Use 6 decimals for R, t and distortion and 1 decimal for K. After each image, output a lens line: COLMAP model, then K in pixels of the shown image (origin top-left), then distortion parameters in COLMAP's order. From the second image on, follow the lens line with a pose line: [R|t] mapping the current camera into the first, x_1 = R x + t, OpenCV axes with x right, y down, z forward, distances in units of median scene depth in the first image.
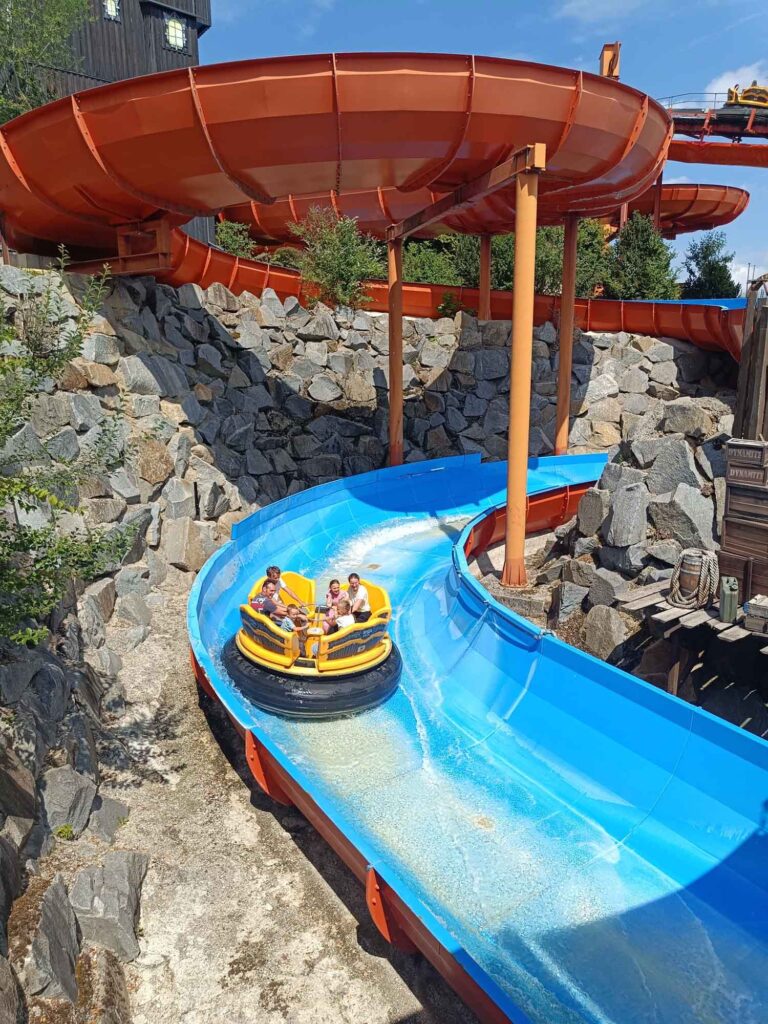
lens RADIAL K [[711.6, 0, 386.9], [0, 711.6, 504.9], [0, 0, 1]] dist [0.002497, -0.007660]
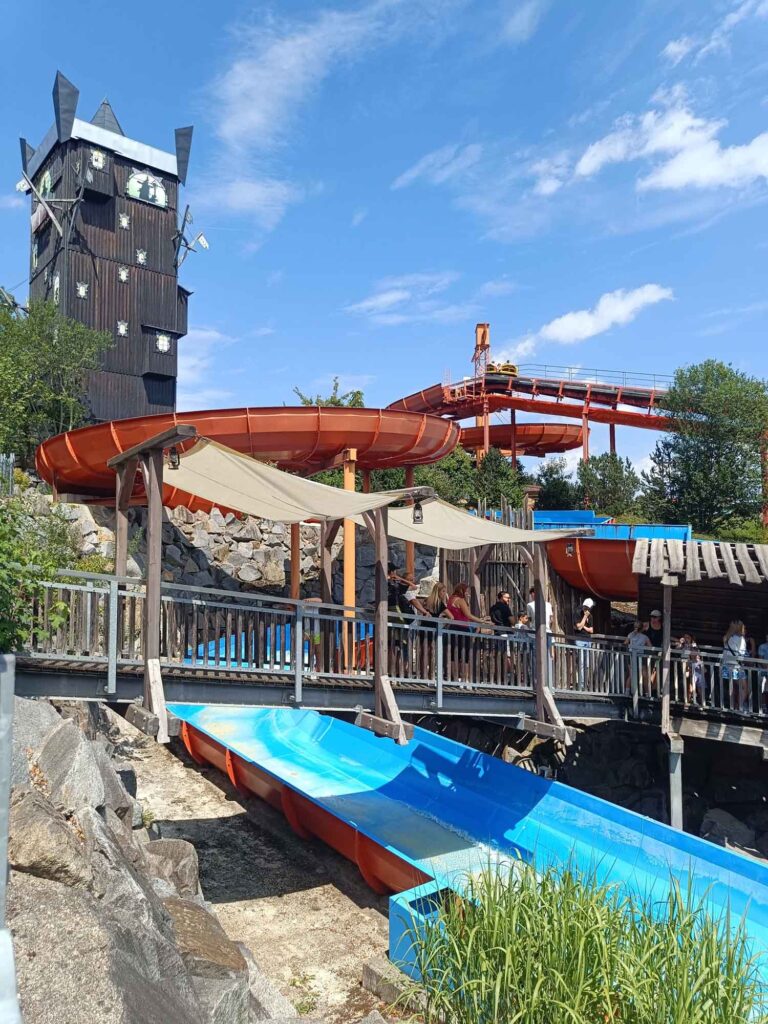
lens RADIAL K [[711.6, 0, 386.9], [0, 711.6, 504.9], [0, 0, 1]] dist [0.002497, -0.007660]
pose [[0.998215, 0.003060, 0.059637, 0.114462], [0.012217, 0.967095, -0.254122, 0.084575], [-0.058453, 0.254397, 0.965332, -0.513890]]
